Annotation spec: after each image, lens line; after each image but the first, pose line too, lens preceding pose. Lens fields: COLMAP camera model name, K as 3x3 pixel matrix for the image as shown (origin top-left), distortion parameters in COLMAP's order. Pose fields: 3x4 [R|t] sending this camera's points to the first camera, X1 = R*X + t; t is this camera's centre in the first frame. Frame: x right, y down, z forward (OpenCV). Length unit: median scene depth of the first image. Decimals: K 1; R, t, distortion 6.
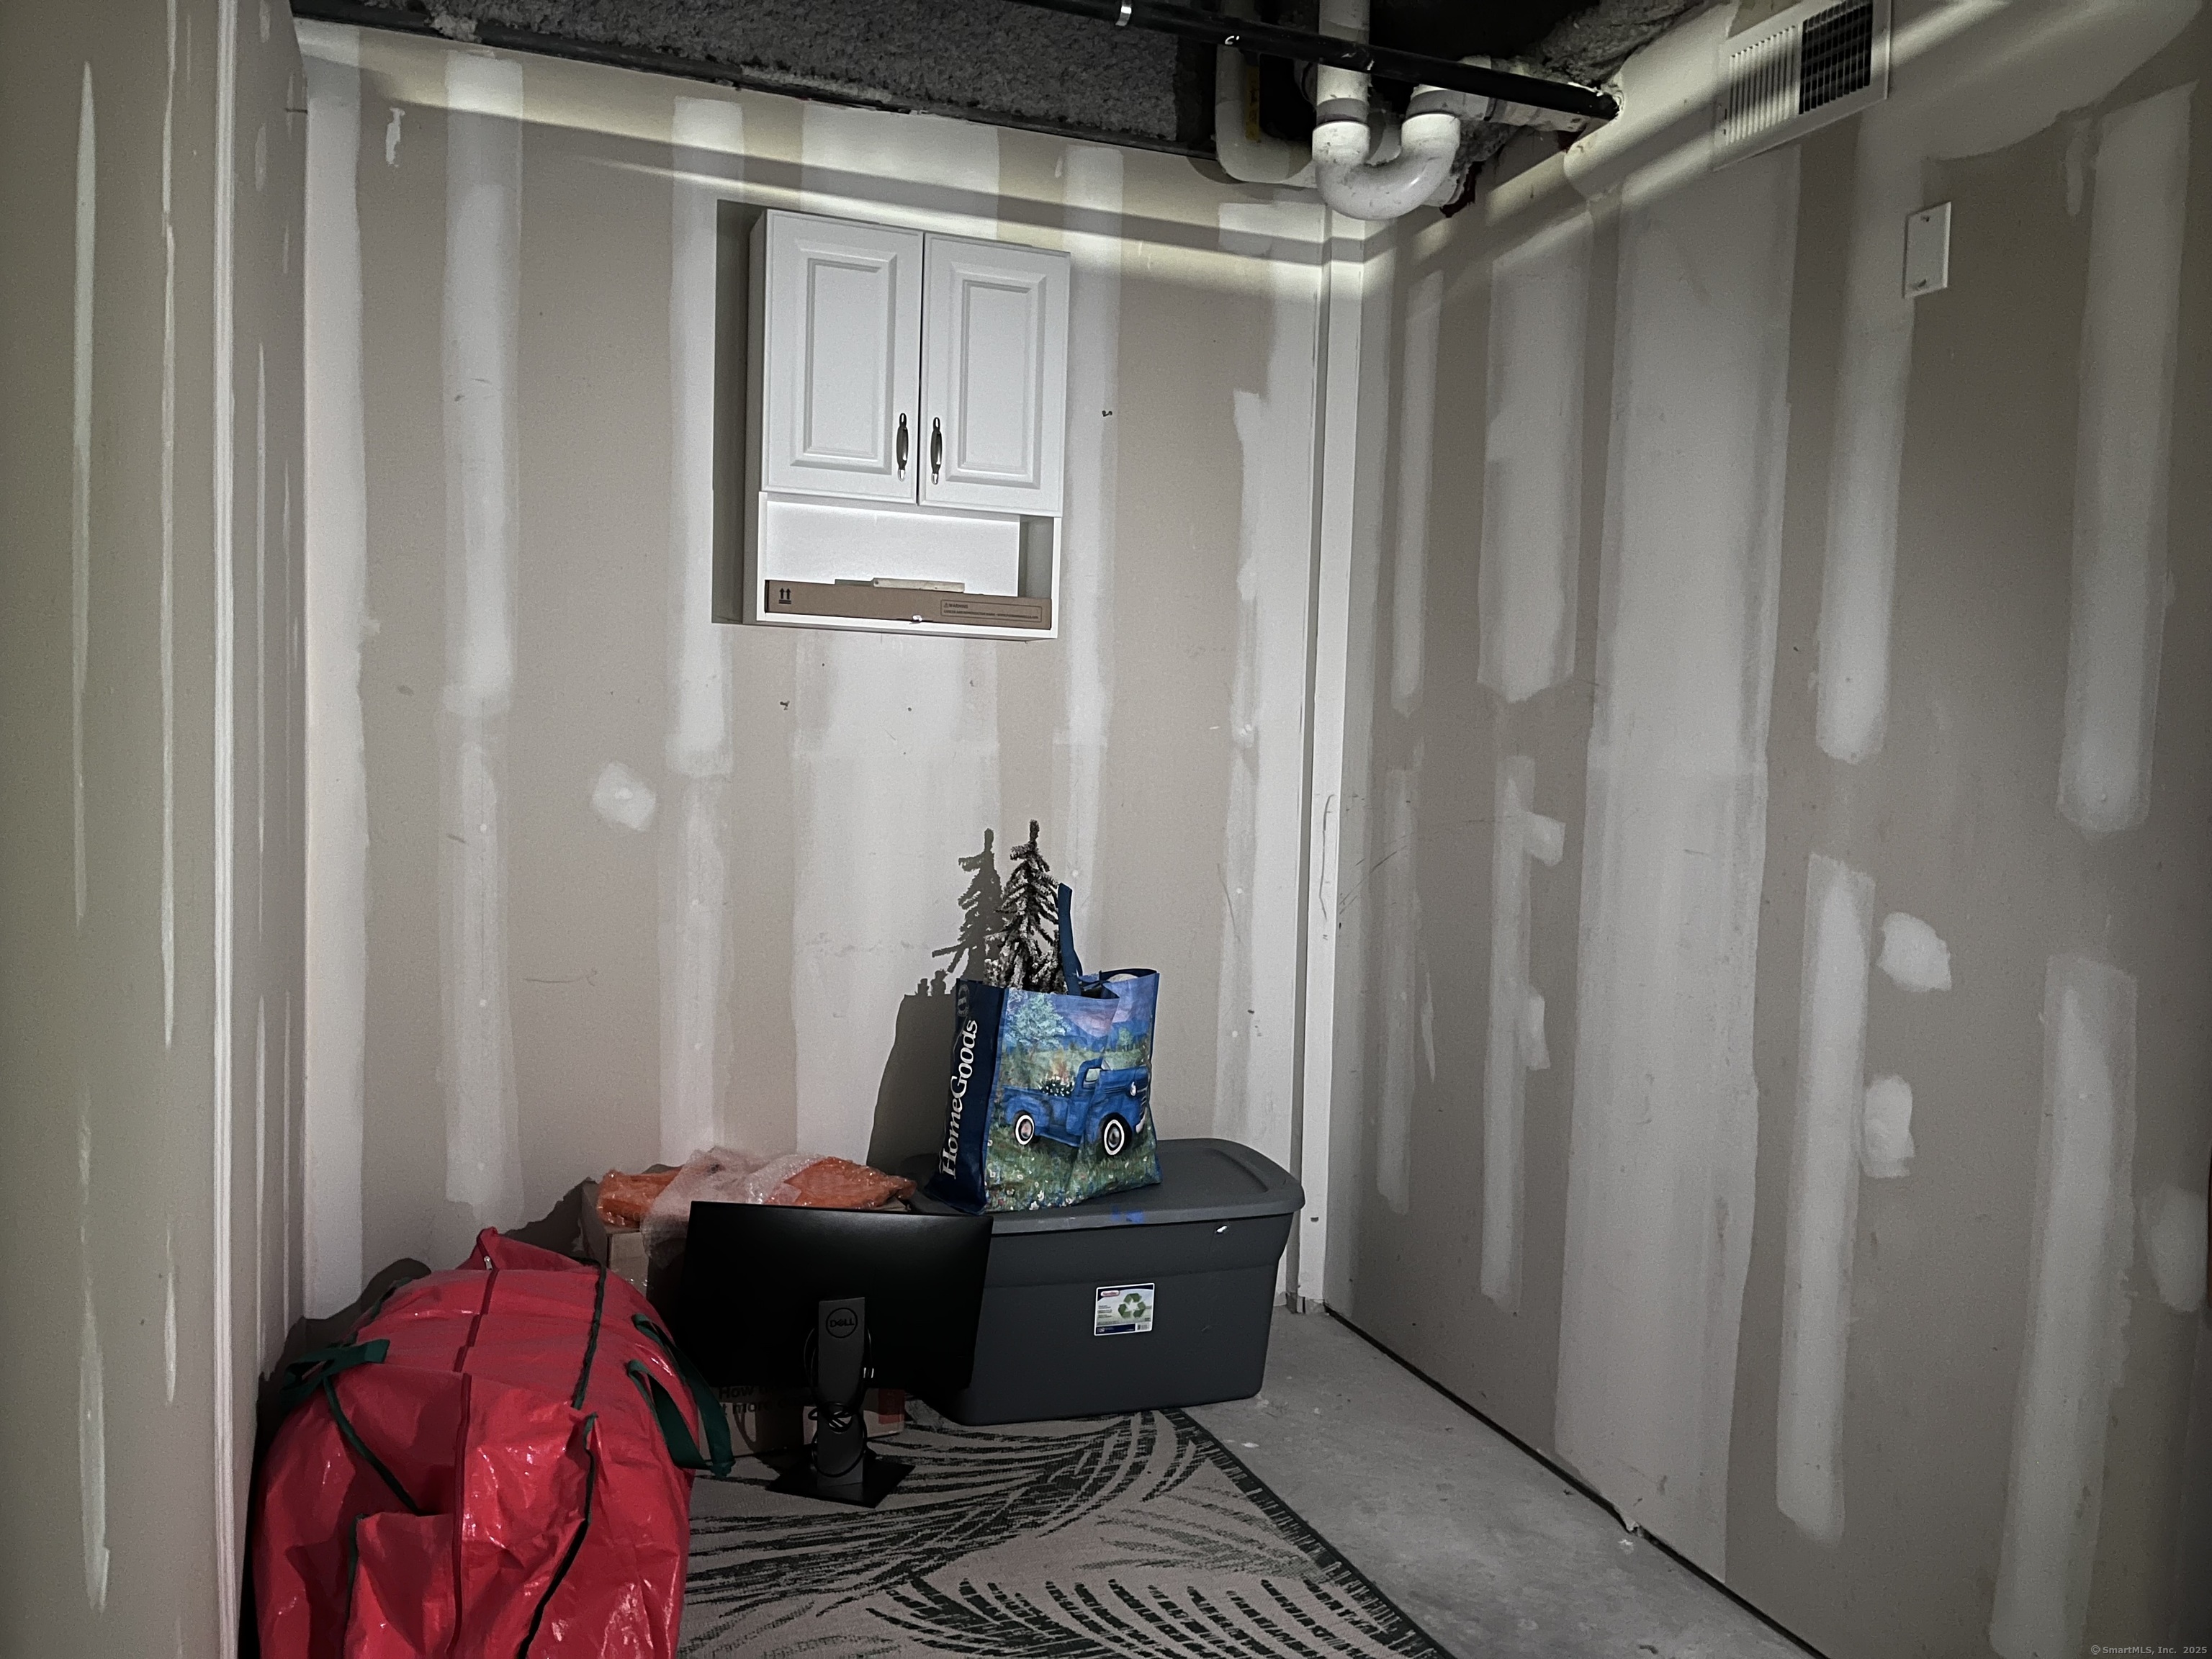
lens RADIAL K [[1657.6, 0, 1093.1], [0, 1657.6, 826.0], [0, 0, 1]] dist [0.064138, -0.097880]
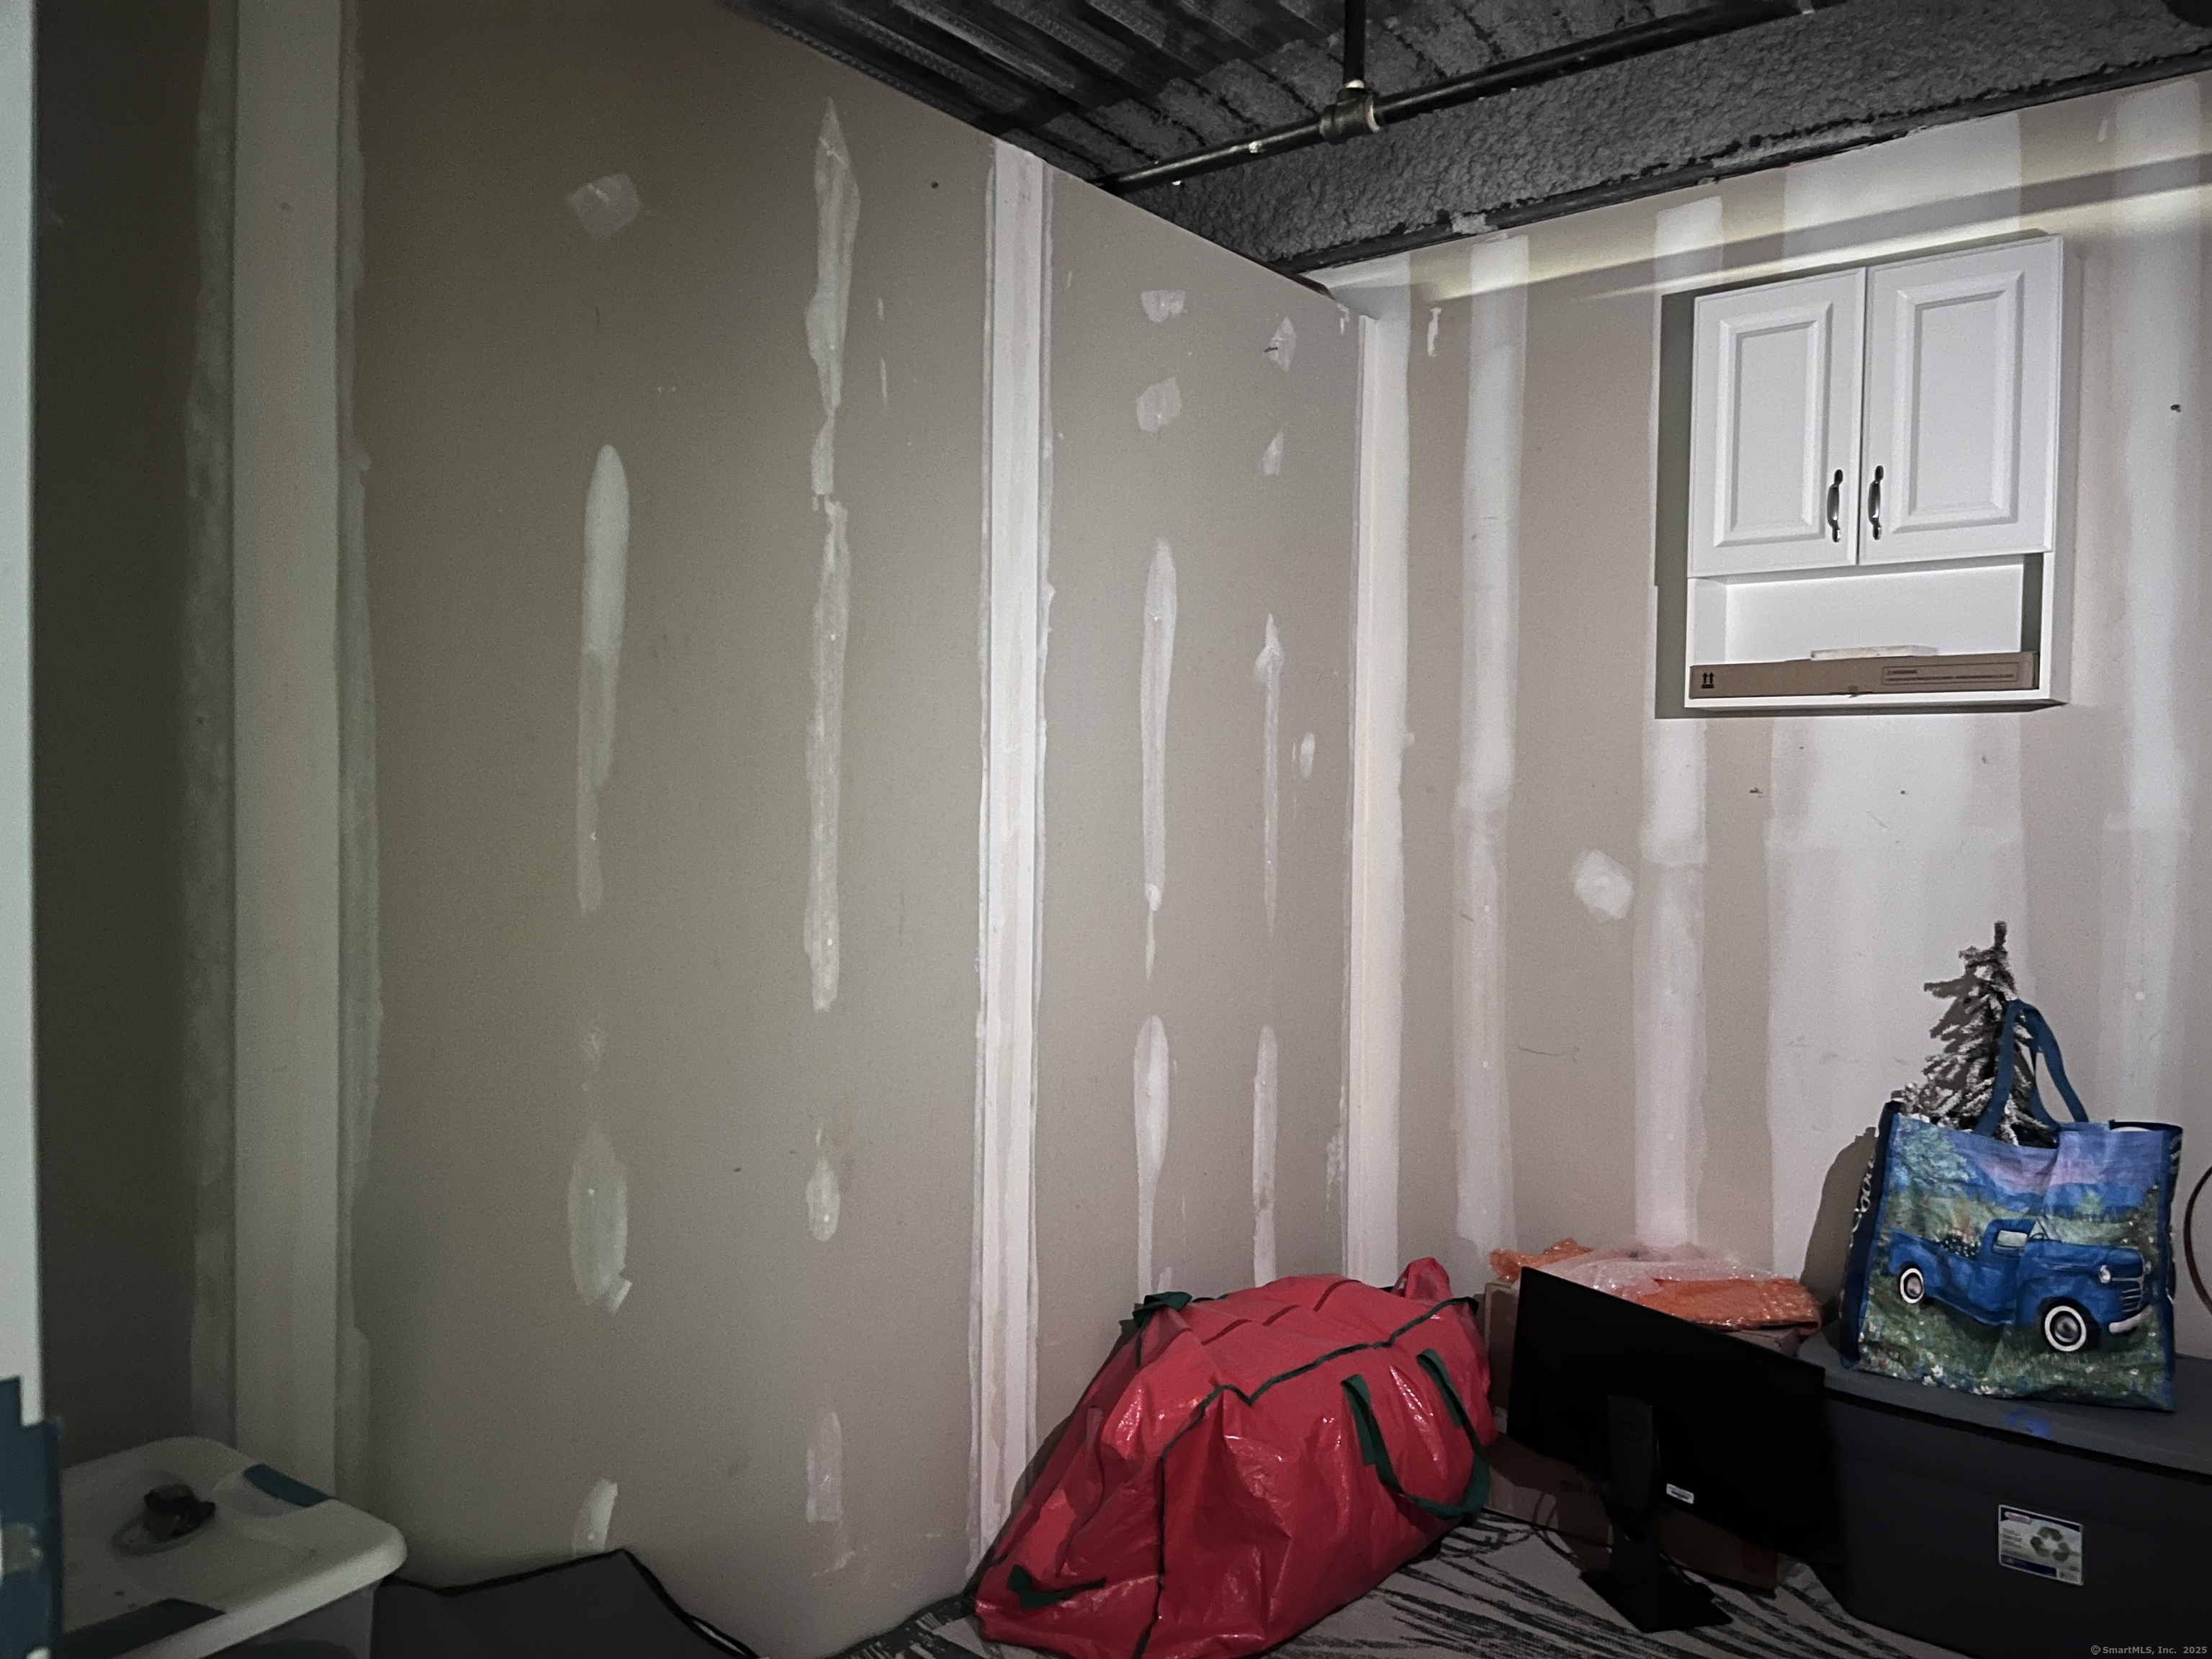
lens RADIAL K [[1657.6, 0, 1093.1], [0, 1657.6, 826.0], [0, 0, 1]] dist [0.064138, -0.097880]
pose [[0.509714, -0.014000, -0.860230, 0.472754], [-0.041322, 0.998315, -0.040732, 0.001960], [0.859351, 0.056308, 0.508276, 0.195185]]
